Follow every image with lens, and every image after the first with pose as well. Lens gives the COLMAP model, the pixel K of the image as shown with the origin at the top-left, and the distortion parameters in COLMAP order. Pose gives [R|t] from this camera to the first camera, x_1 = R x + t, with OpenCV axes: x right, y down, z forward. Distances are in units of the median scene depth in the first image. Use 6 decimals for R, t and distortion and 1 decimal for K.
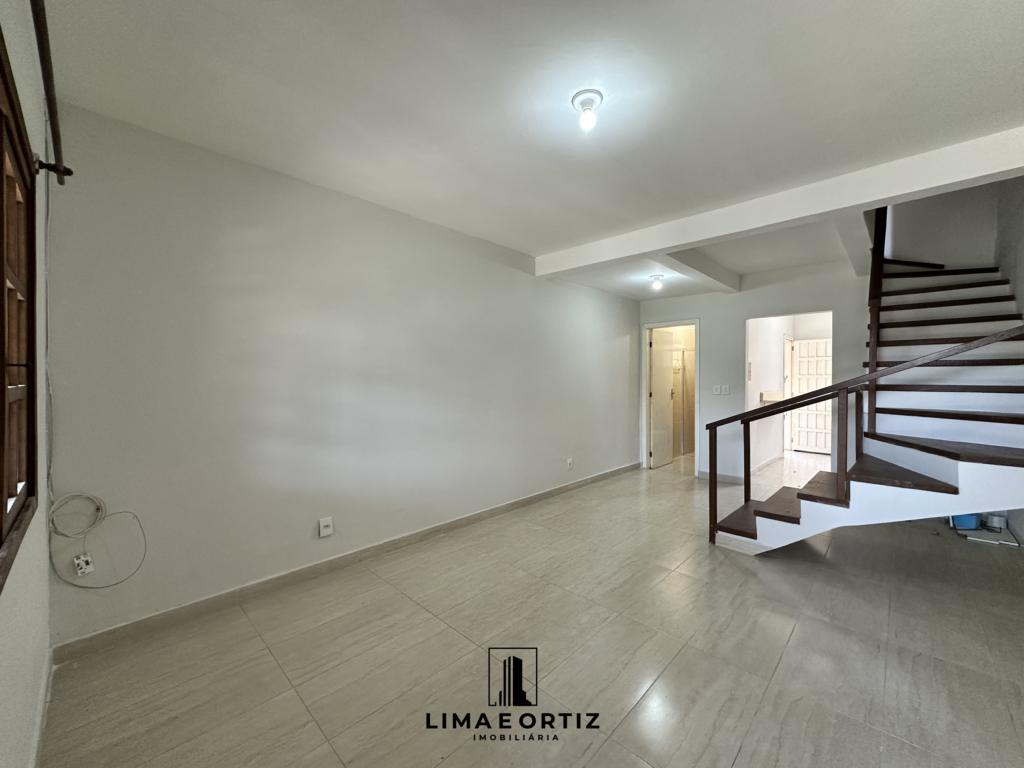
lens RADIAL K [[408.1, 0, 513.8], [0, 408.1, 383.7], [0, 0, 1]] dist [-0.000992, 0.000462]
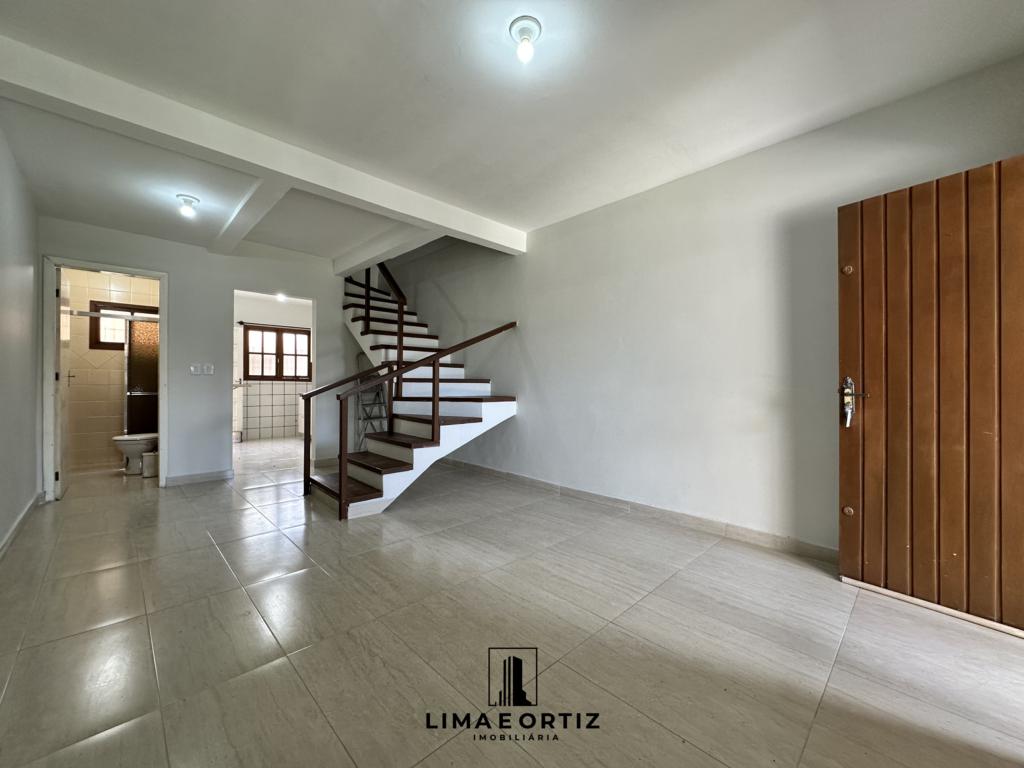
lens RADIAL K [[408.1, 0, 513.8], [0, 408.1, 383.7], [0, 0, 1]] dist [-0.000992, 0.000462]
pose [[0.029527, -0.000625, 0.999564, -0.392511], [0.008045, 0.999968, 0.000387, 0.069281], [-0.999532, 0.008030, 0.029531, 0.506352]]
